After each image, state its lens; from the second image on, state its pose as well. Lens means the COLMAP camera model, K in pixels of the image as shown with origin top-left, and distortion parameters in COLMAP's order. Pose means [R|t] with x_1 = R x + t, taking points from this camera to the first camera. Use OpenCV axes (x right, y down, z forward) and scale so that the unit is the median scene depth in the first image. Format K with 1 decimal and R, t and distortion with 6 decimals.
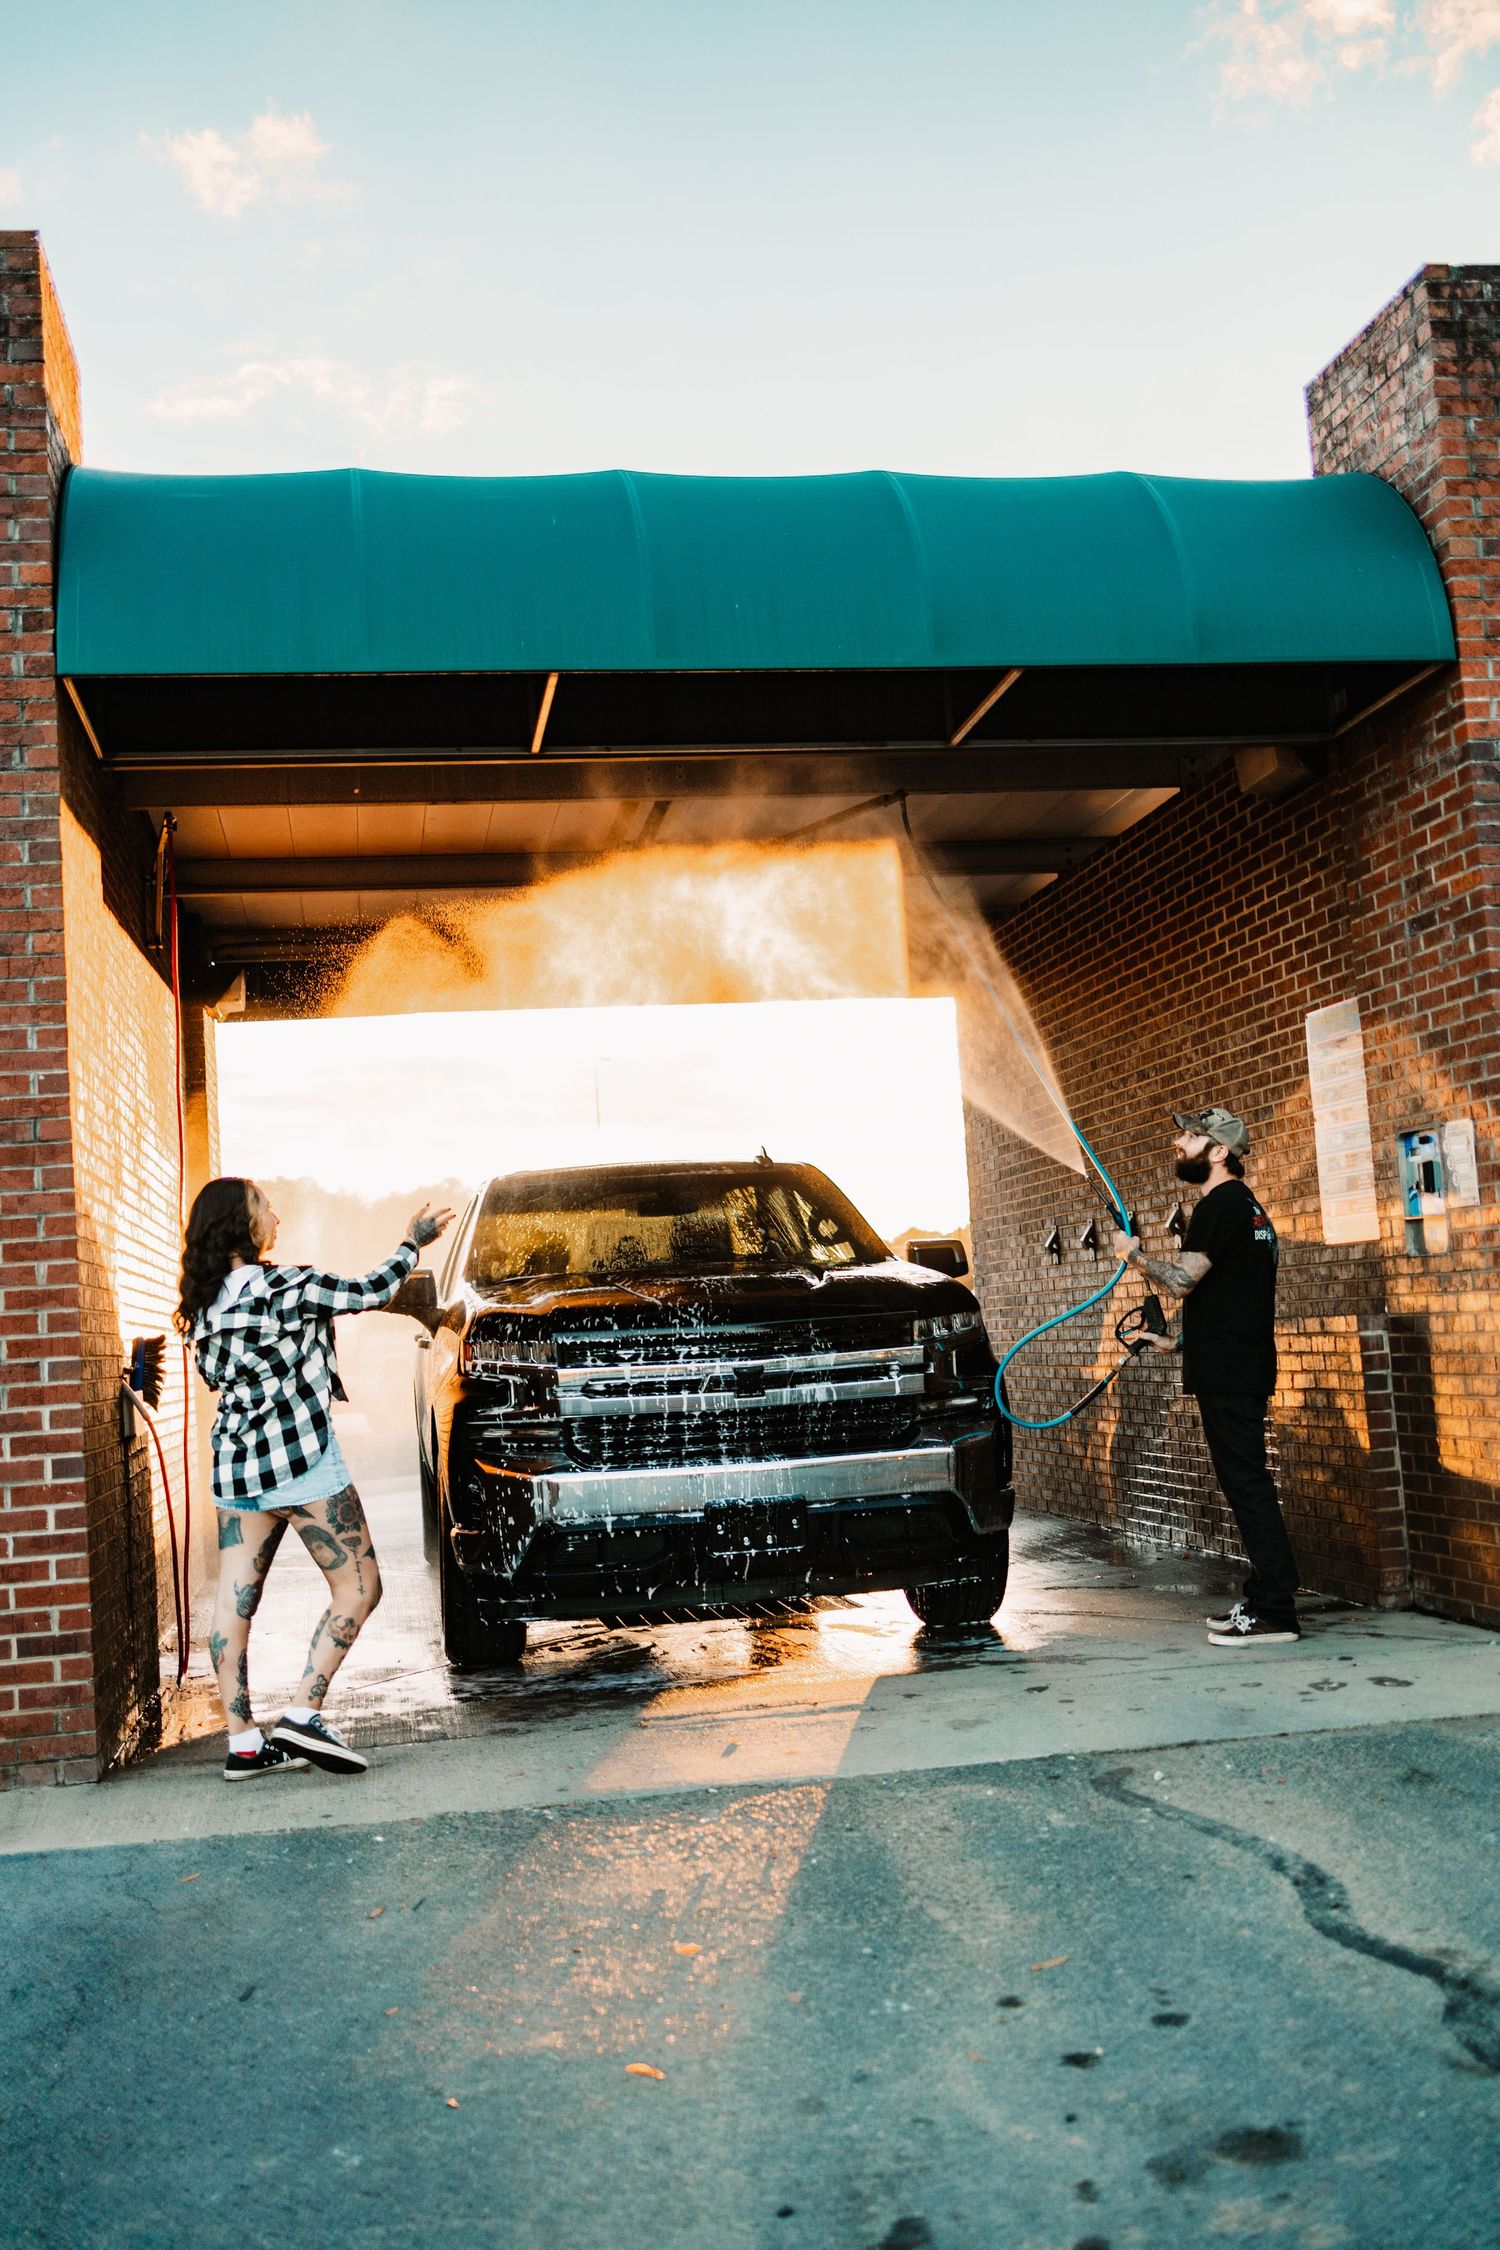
lens RADIAL K [[2224.7, 0, 749.7], [0, 2224.7, 1150.9], [0, 0, 1]] dist [0.036083, -0.022684]
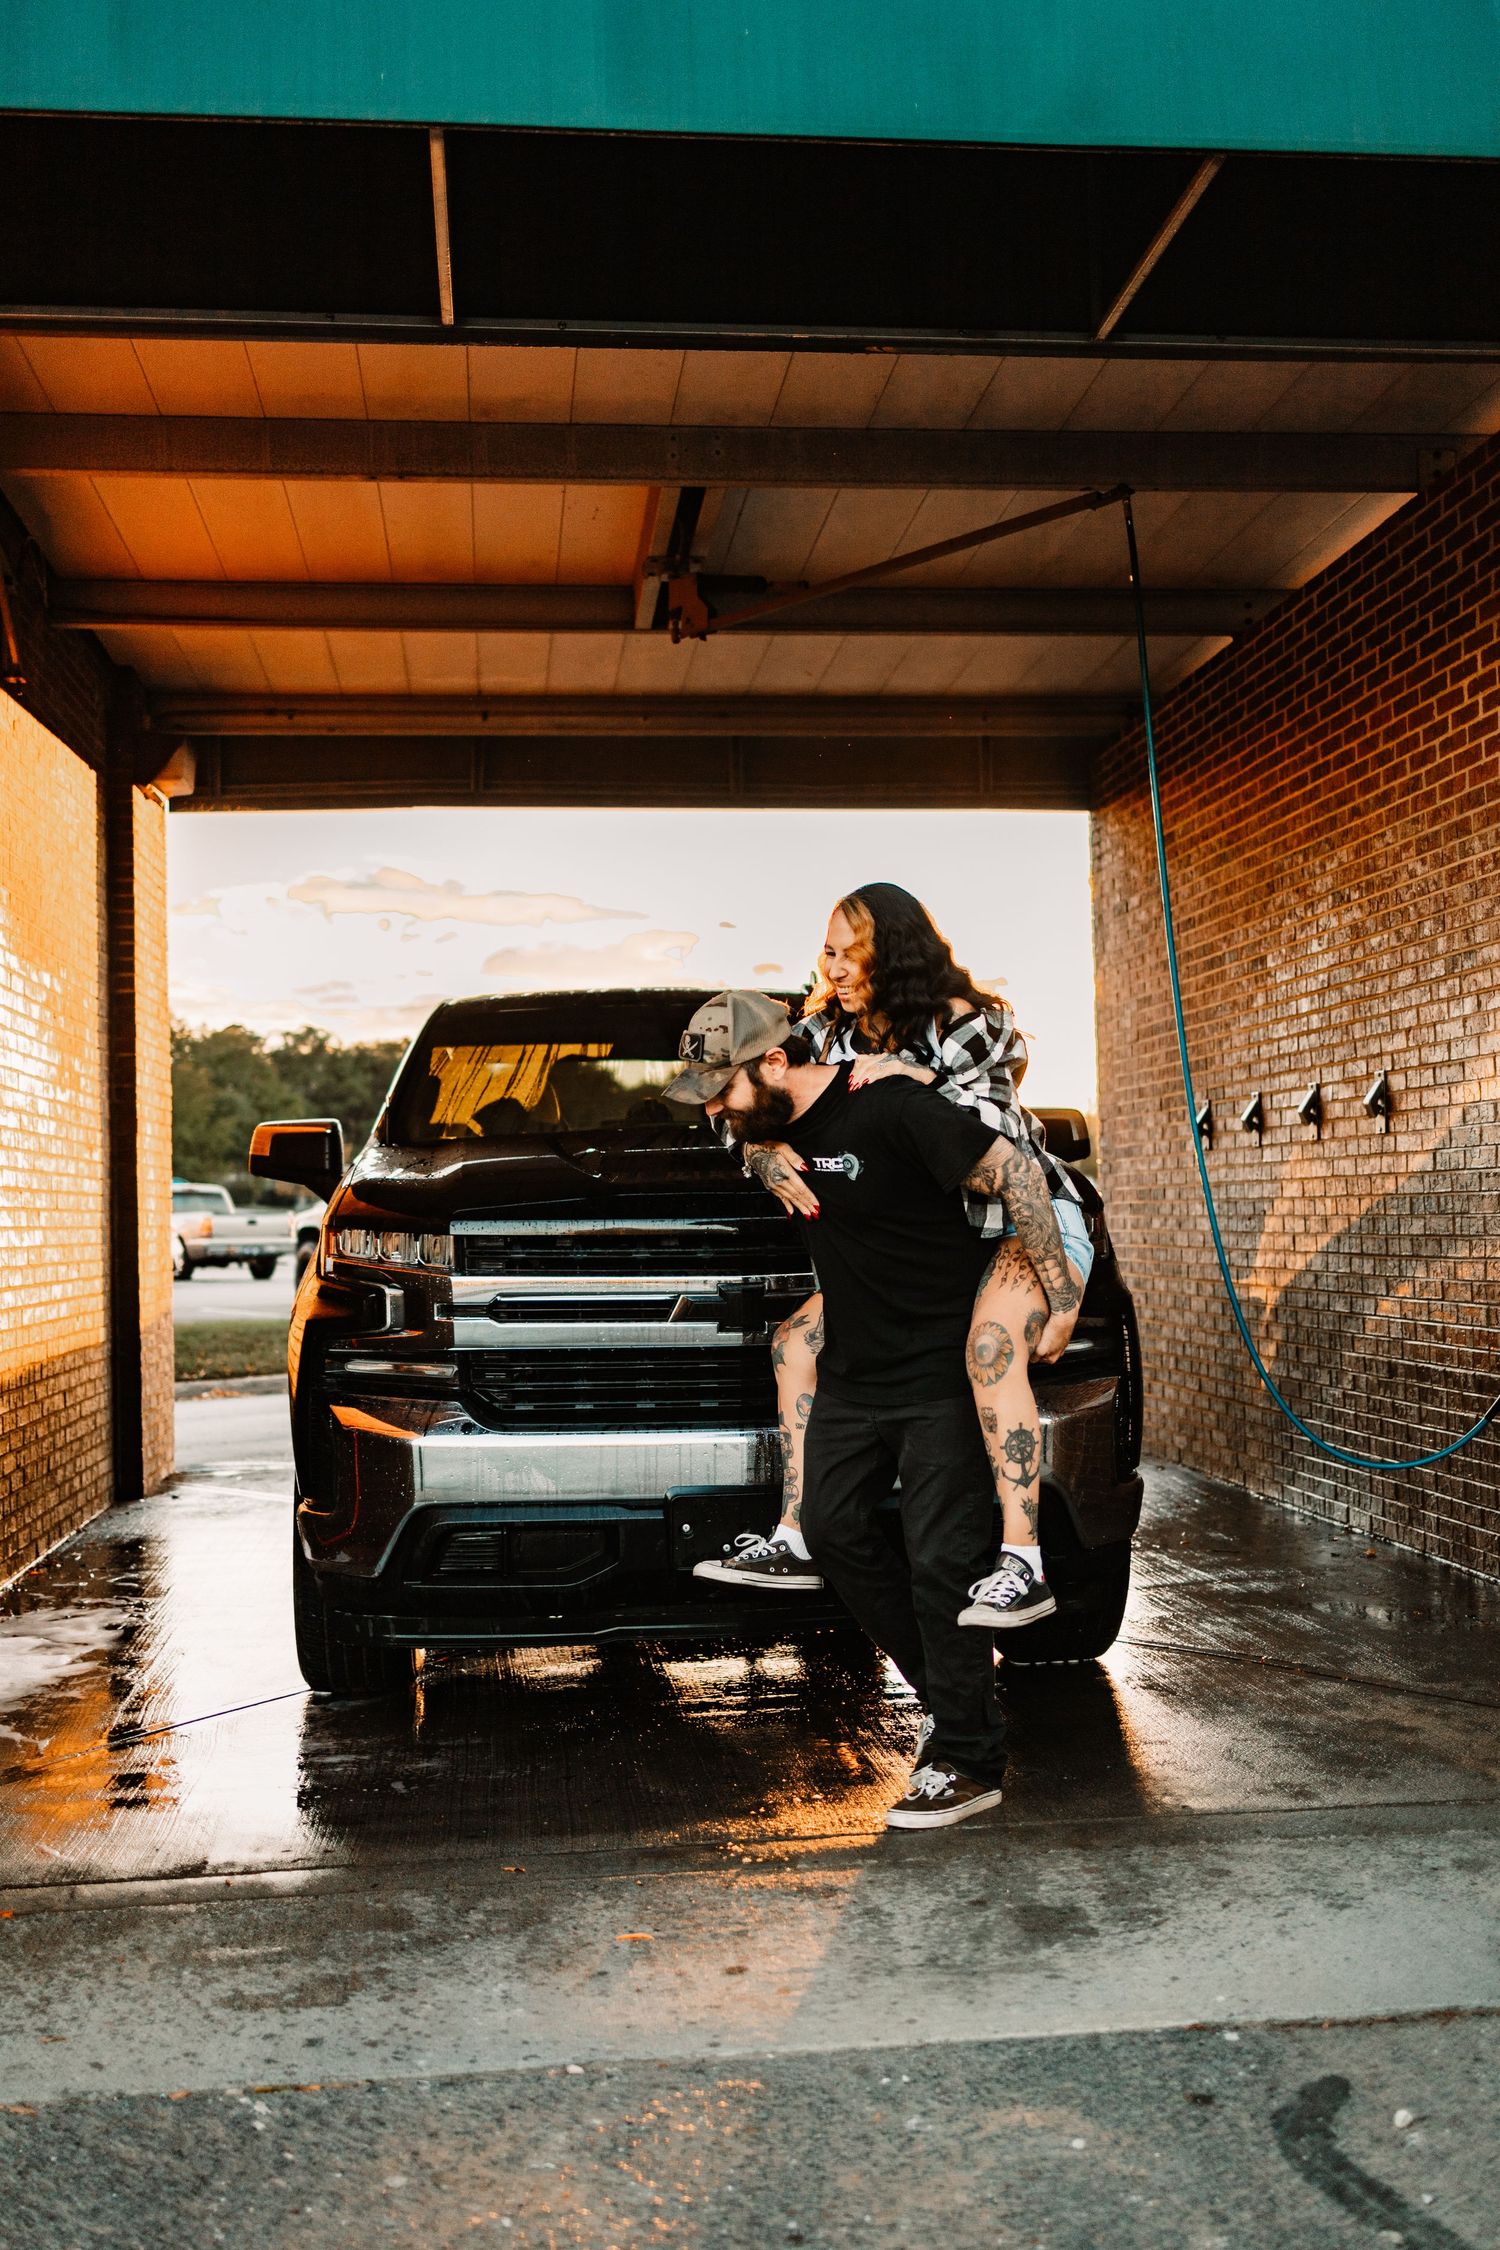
lens RADIAL K [[2237.0, 0, 751.4], [0, 2237.0, 1140.3], [0, 0, 1]] dist [0.020295, 0.008591]
pose [[0.997716, 0.038558, -0.055463, 0.037061], [-0.035670, 0.998002, 0.052150, 0.020412], [0.057363, -0.050053, 0.997098, 0.348046]]
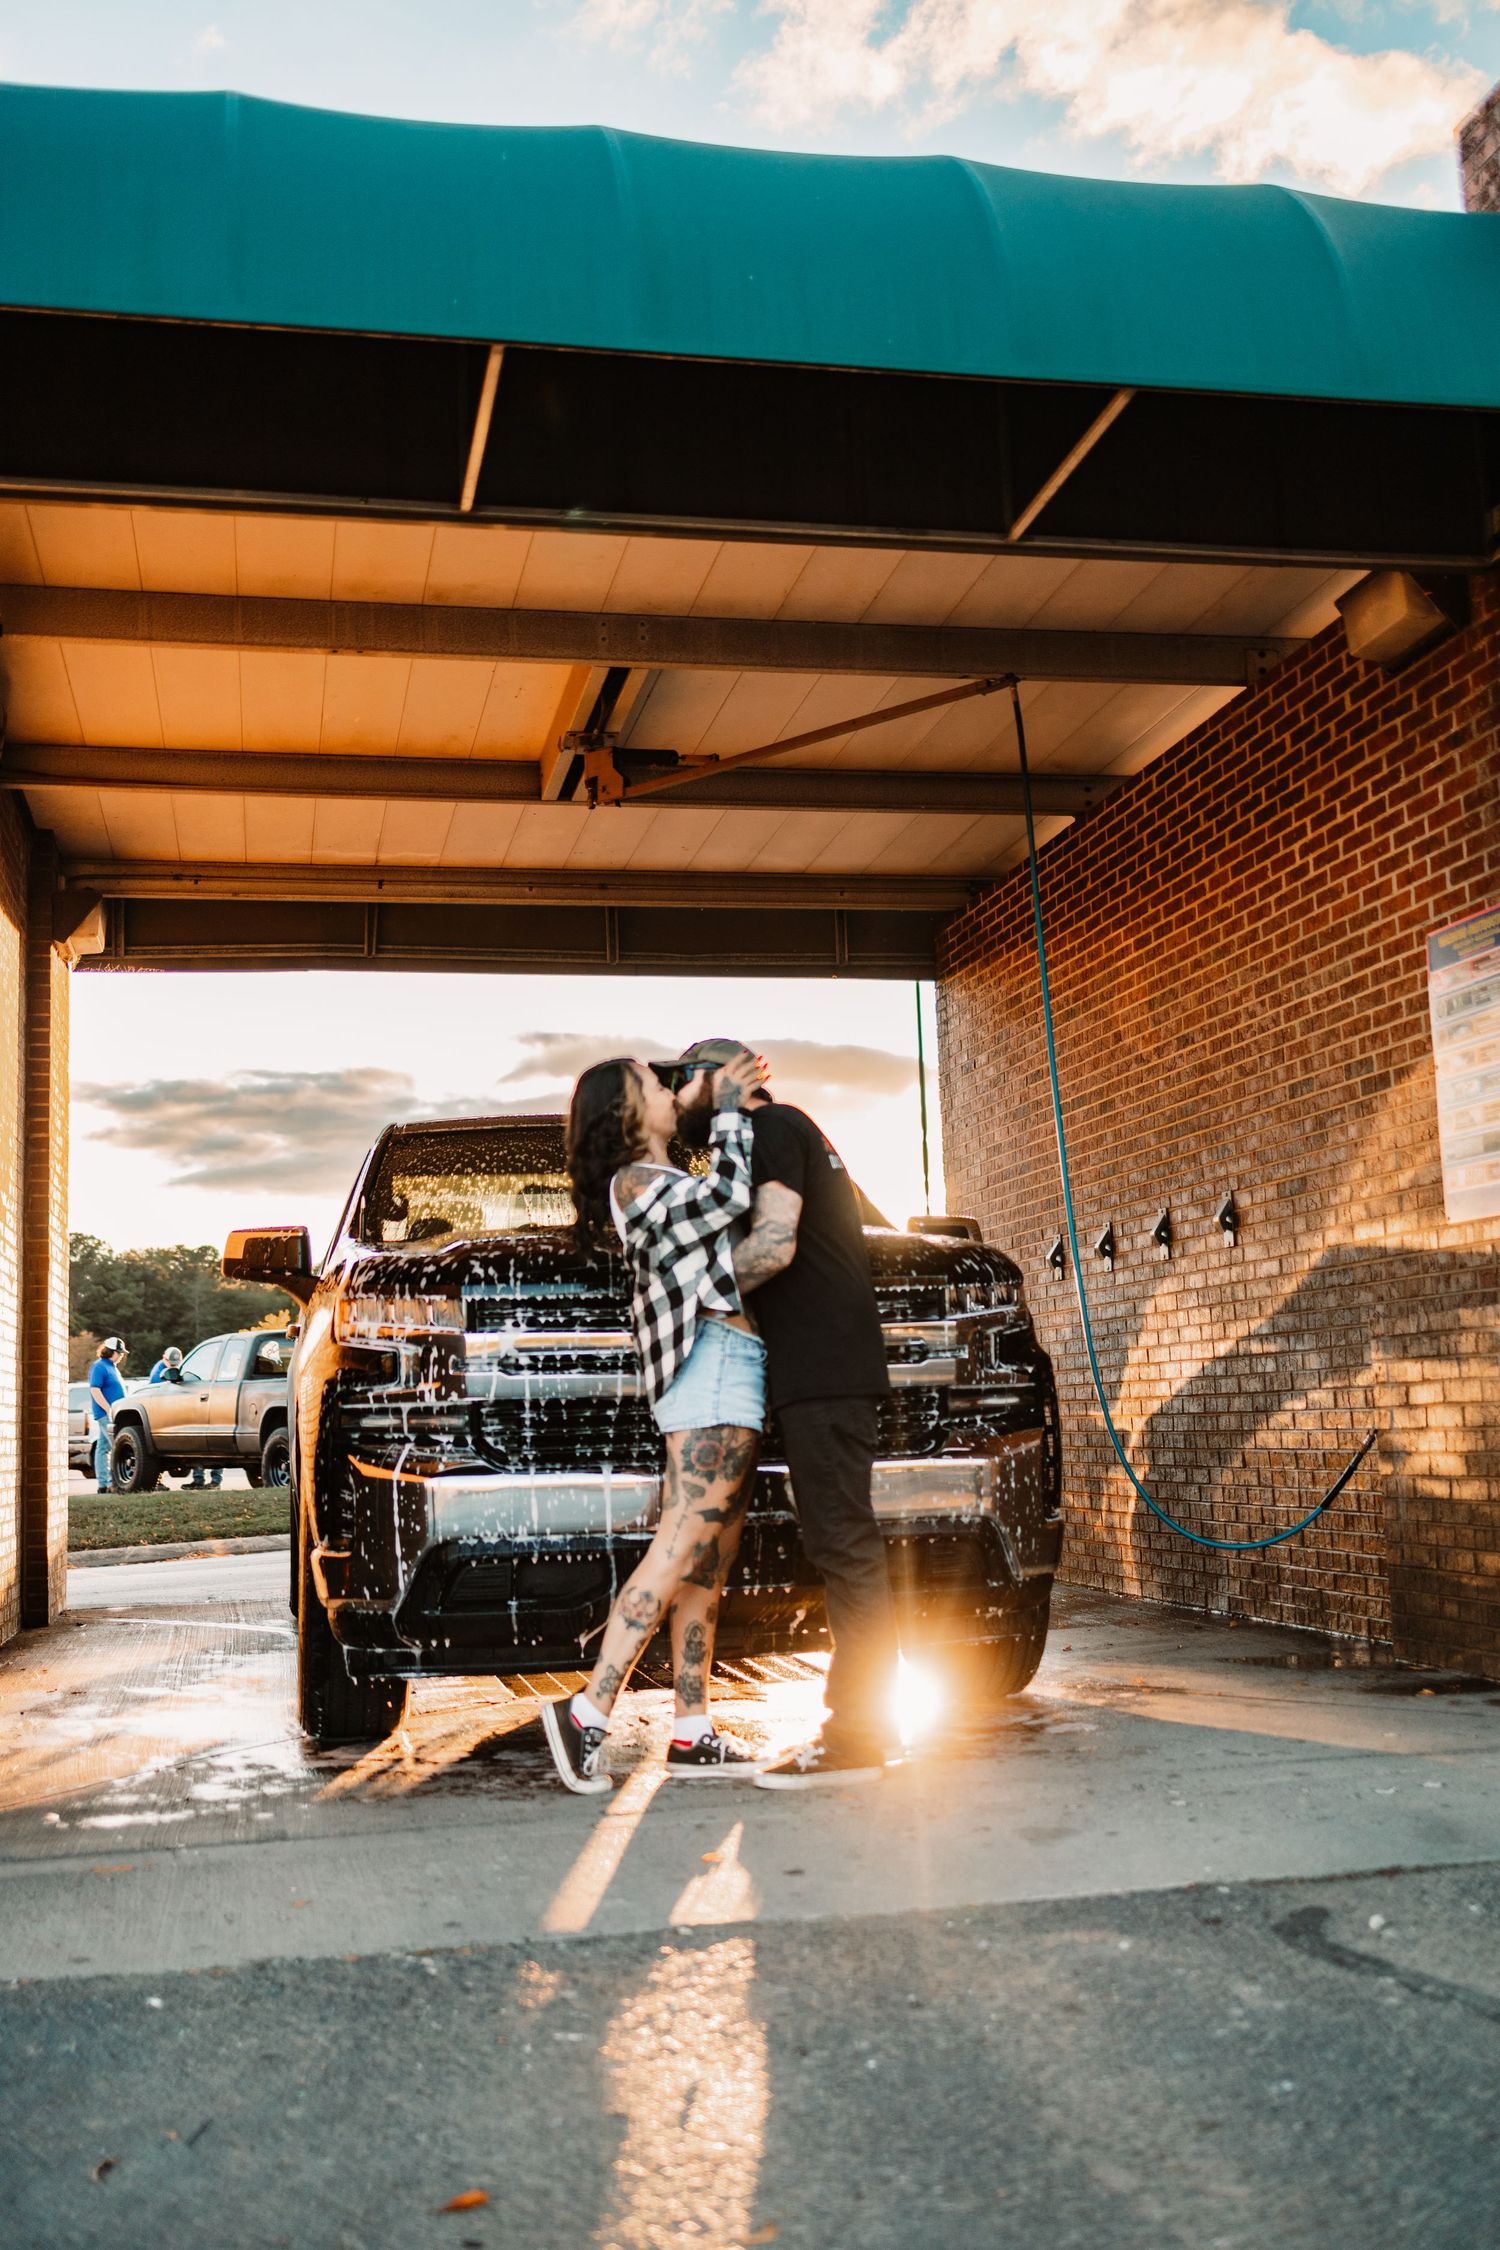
lens RADIAL K [[2228.1, 0, 750.1], [0, 2228.1, 1151.0], [0, 0, 1]] dist [0.022365, -0.011901]
pose [[0.998693, 0.032599, 0.039371, -0.023136], [-0.031004, 0.998700, -0.040457, 0.064618], [-0.040639, 0.039184, 0.998405, 0.256882]]
